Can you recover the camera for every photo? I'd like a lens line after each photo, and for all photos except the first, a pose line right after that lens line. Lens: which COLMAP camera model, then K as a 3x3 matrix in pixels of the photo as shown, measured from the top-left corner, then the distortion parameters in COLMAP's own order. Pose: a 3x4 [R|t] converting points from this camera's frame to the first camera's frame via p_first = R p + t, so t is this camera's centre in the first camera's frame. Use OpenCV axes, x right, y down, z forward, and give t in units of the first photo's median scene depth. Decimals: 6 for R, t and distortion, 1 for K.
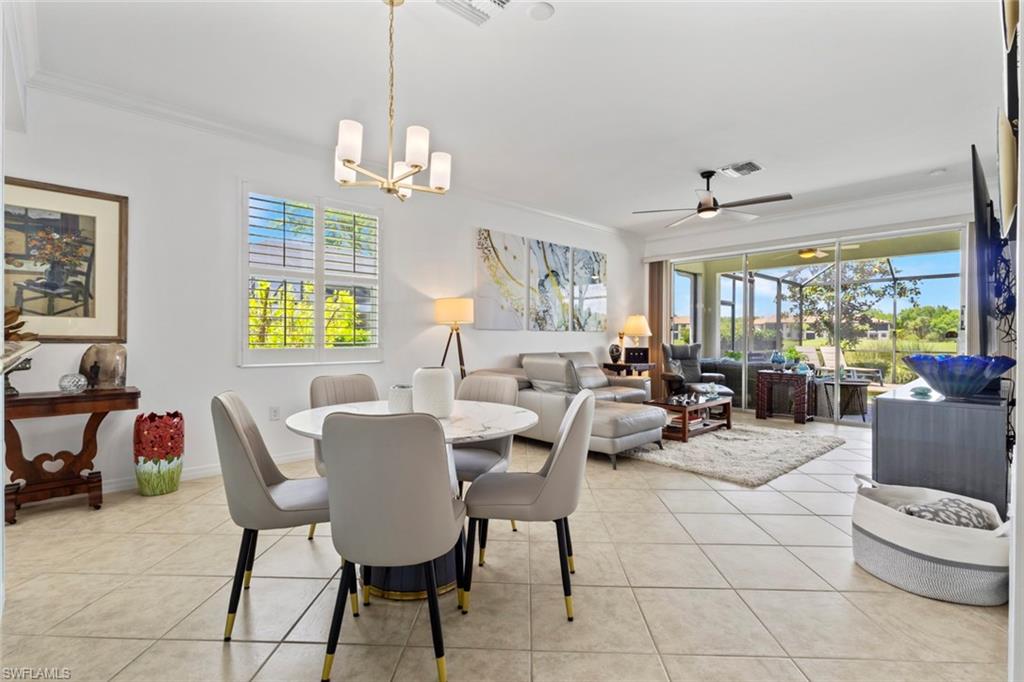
lens RADIAL K [[474.1, 0, 520.5], [0, 474.1, 337.2], [0, 0, 1]] dist [-0.002638, 0.002907]
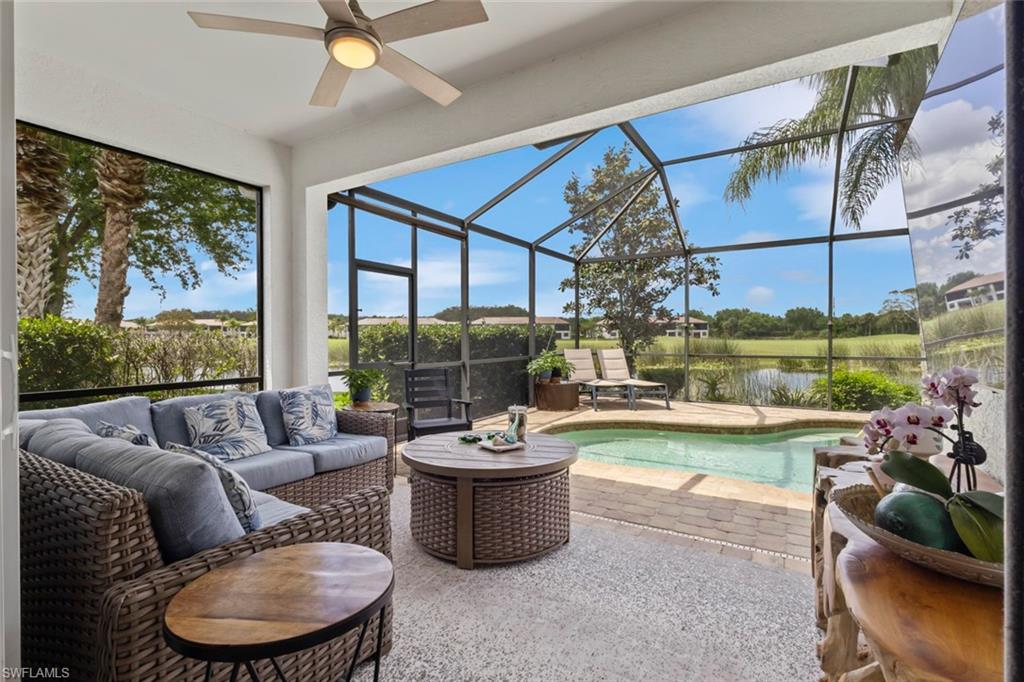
lens RADIAL K [[474.1, 0, 518.2], [0, 474.1, 340.9], [0, 0, 1]] dist [-0.002638, 0.002907]
pose [[0.961277, -0.009090, 0.275434, 0.302625], [0.006856, 0.999935, 0.009074, 0.001084], [-0.275498, -0.006835, 0.961277, 0.334284]]
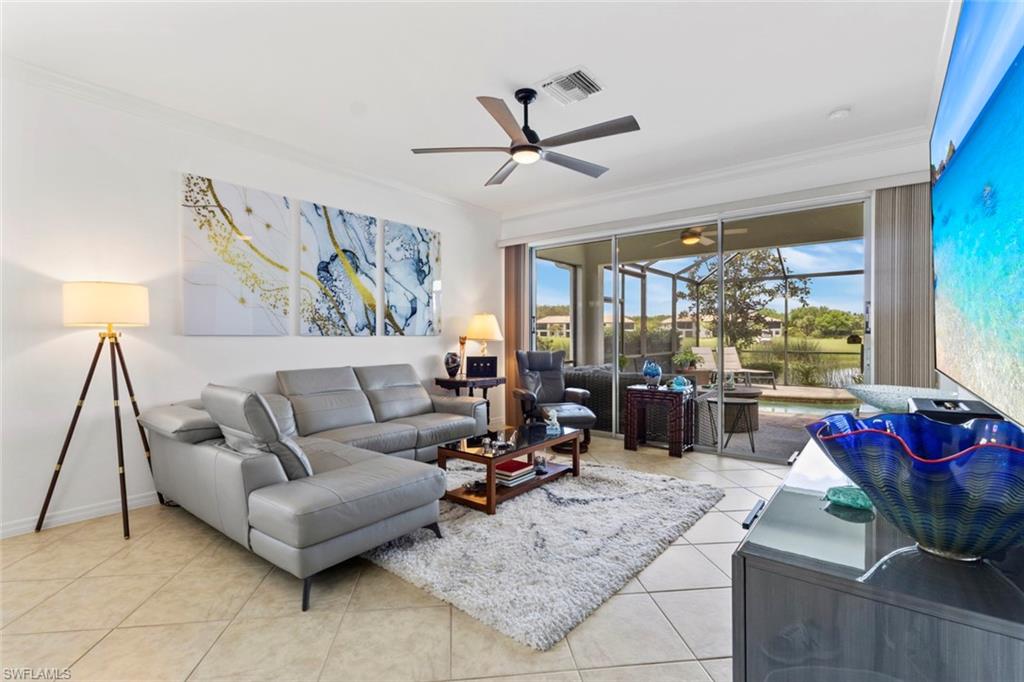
lens RADIAL K [[474.1, 0, 521.4], [0, 474.1, 339.2], [0, 0, 1]] dist [-0.002638, 0.002907]
pose [[0.987343, -0.006309, 0.158471, 0.087021], [0.005172, 0.999958, 0.007591, -0.005315], [-0.158512, -0.006675, 0.987334, 0.110926]]
